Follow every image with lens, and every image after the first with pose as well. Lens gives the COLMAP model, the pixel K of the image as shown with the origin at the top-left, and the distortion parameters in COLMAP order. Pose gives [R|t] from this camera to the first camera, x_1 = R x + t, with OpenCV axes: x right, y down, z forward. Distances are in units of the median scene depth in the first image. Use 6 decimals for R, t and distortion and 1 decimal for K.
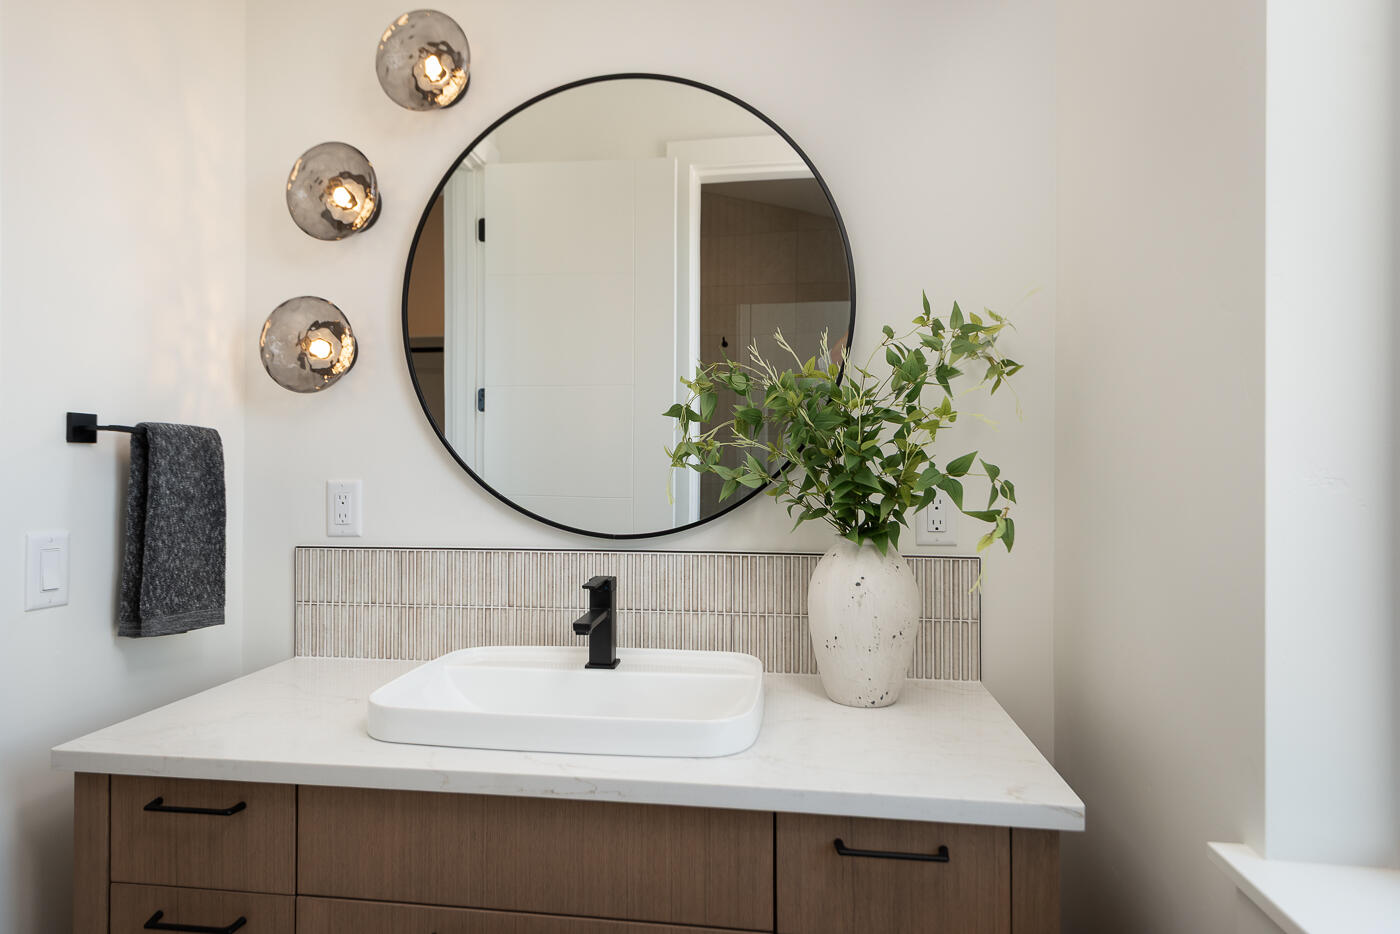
lens RADIAL K [[827.8, 0, 700.0], [0, 827.8, 467.0], [0, 0, 1]] dist [-0.000309, -0.000432]
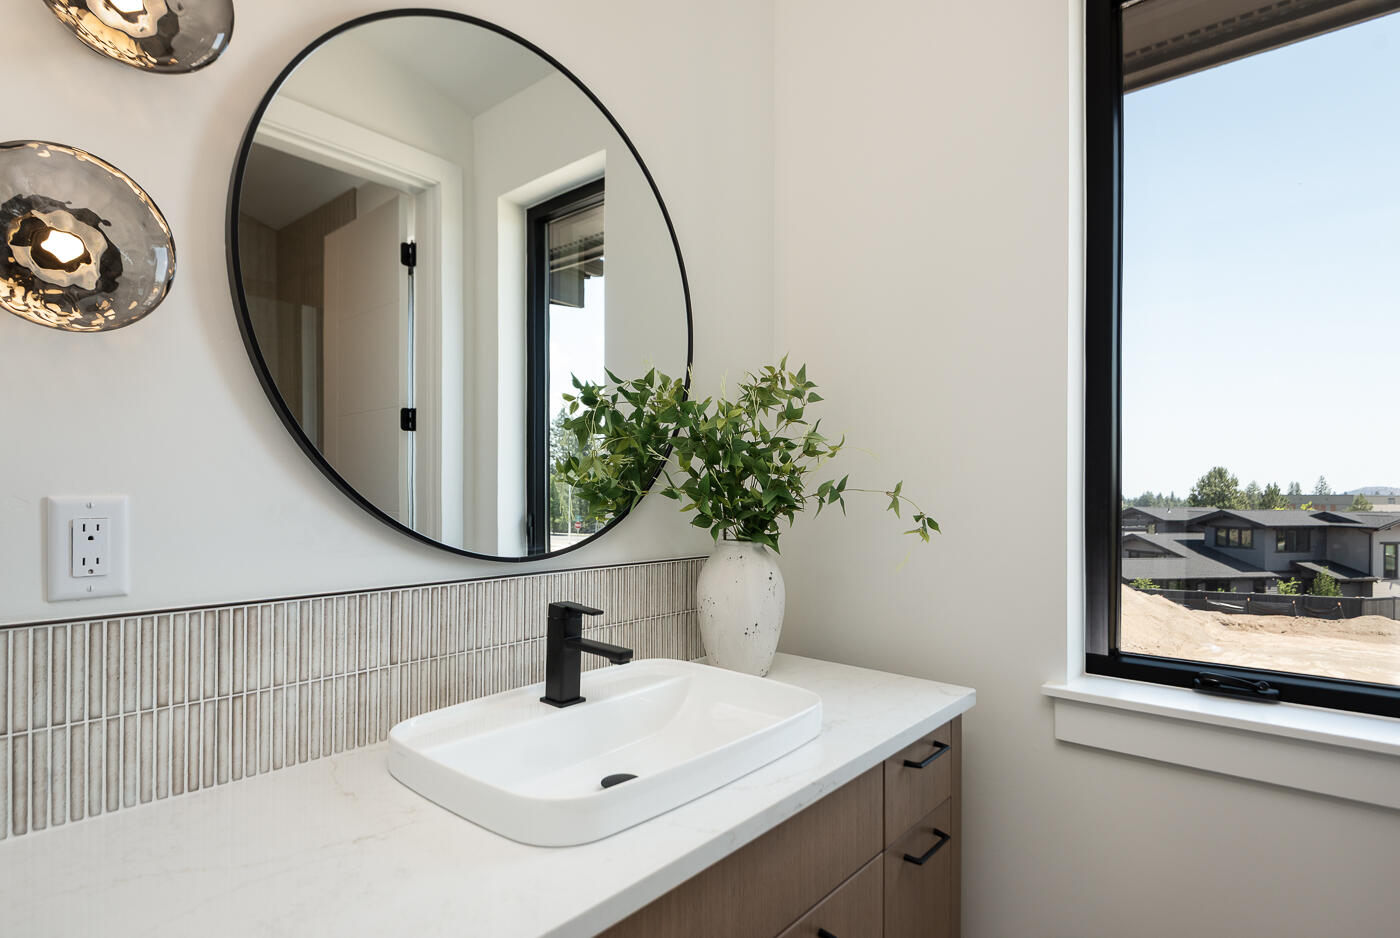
lens RADIAL K [[726.5, 0, 700.4], [0, 726.5, 483.9], [0, 0, 1]] dist [0.025557, -0.035129]
pose [[0.533154, 0.012858, 0.845921, -0.641393], [-0.007980, 0.999916, -0.010169, 0.009321], [-0.845981, -0.001329, 0.533212, 0.409339]]
